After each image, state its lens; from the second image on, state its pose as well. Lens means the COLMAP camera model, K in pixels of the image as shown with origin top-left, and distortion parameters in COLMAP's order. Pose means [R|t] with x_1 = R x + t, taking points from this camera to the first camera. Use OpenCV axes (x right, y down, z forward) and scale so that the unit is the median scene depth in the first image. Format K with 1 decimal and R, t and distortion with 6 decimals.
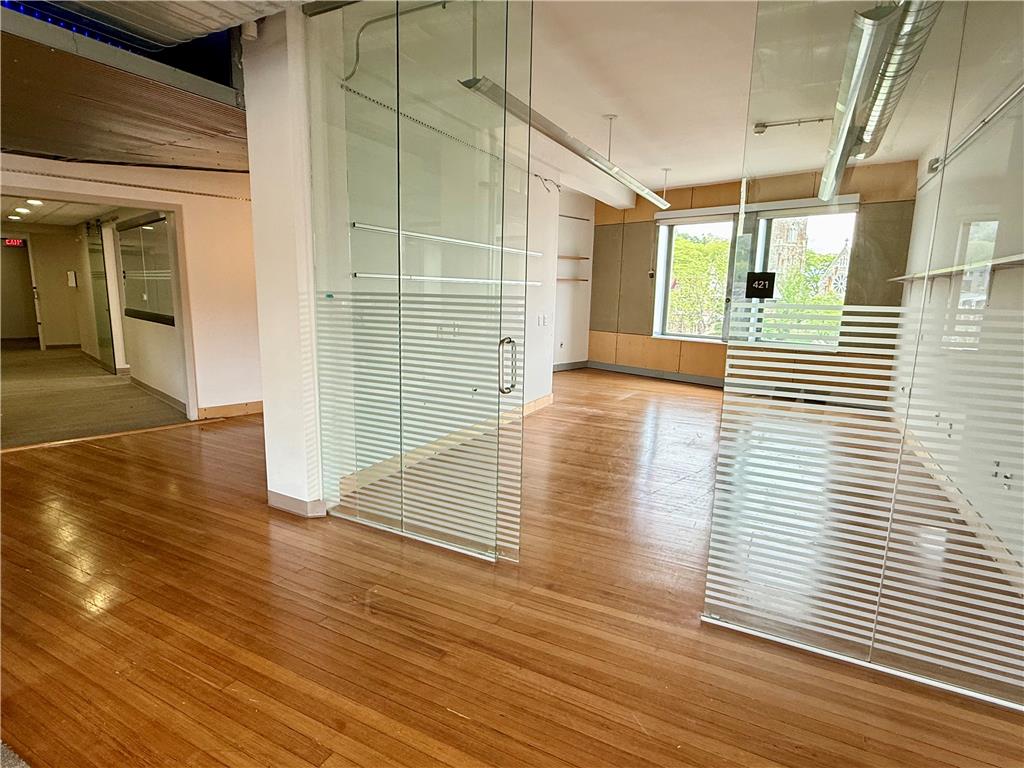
lens RADIAL K [[547.2, 0, 512.0], [0, 547.2, 384.0], [0, 0, 1]] dist [-0.003353, -0.002454]
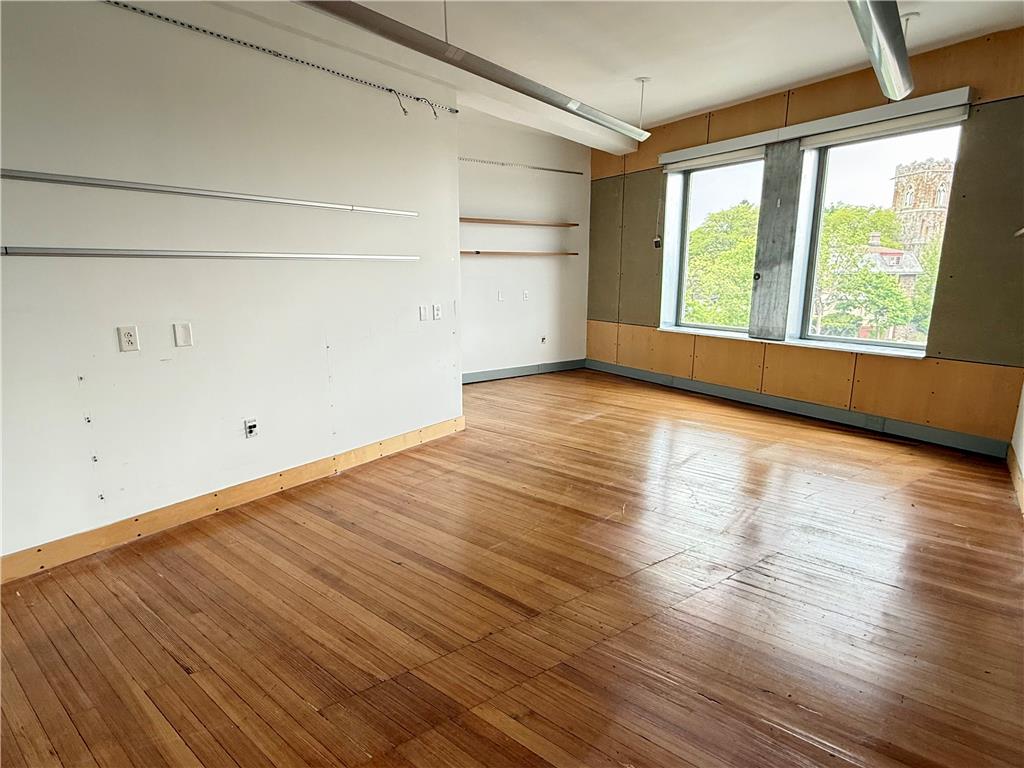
lens RADIAL K [[547.2, 0, 512.0], [0, 547.2, 384.0], [0, 0, 1]] dist [-0.003353, -0.002454]
pose [[0.981770, 0.014486, -0.189518, 0.199246], [-0.008256, 0.999401, 0.033617, -0.034945], [0.189892, -0.031439, 0.981302, 0.239251]]
